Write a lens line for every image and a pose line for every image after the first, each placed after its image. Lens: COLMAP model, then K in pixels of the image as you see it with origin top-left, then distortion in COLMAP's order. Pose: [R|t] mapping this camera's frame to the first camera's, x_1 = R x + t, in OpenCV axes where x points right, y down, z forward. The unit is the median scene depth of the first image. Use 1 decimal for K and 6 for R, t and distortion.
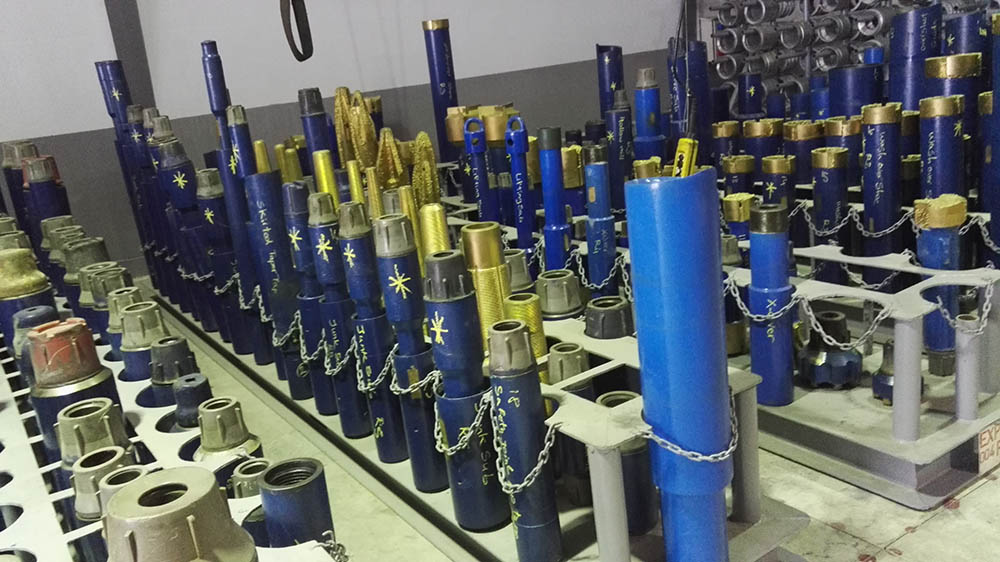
lens RADIAL K [[820.3, 0, 501.1], [0, 820.3, 283.3], [0, 0, 1]] dist [0.052305, -0.004747]
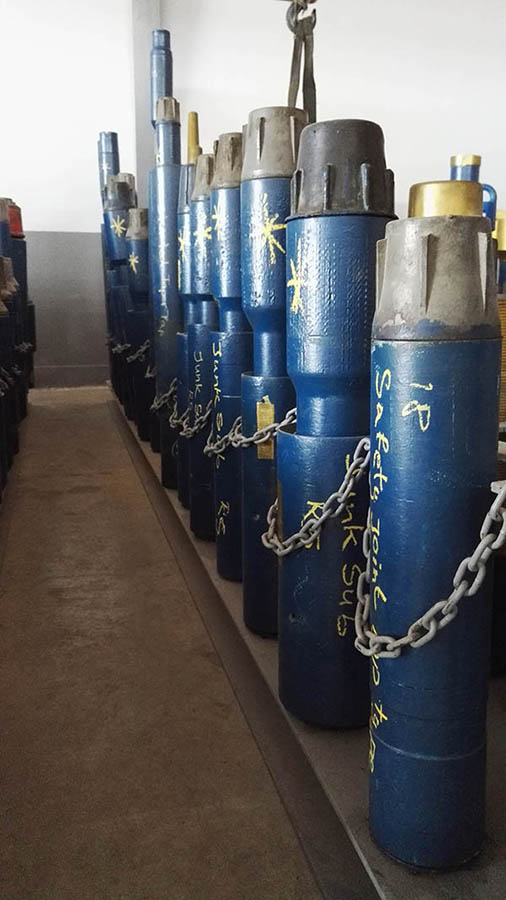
lens RADIAL K [[738.3, 0, 254.4], [0, 738.3, 448.4], [0, 0, 1]] dist [0.052305, -0.004747]
pose [[0.932324, 0.182773, -0.312036, 0.049772], [-0.199330, 0.979692, -0.021724, 0.163592], [0.301728, 0.082452, 0.949822, 0.590359]]
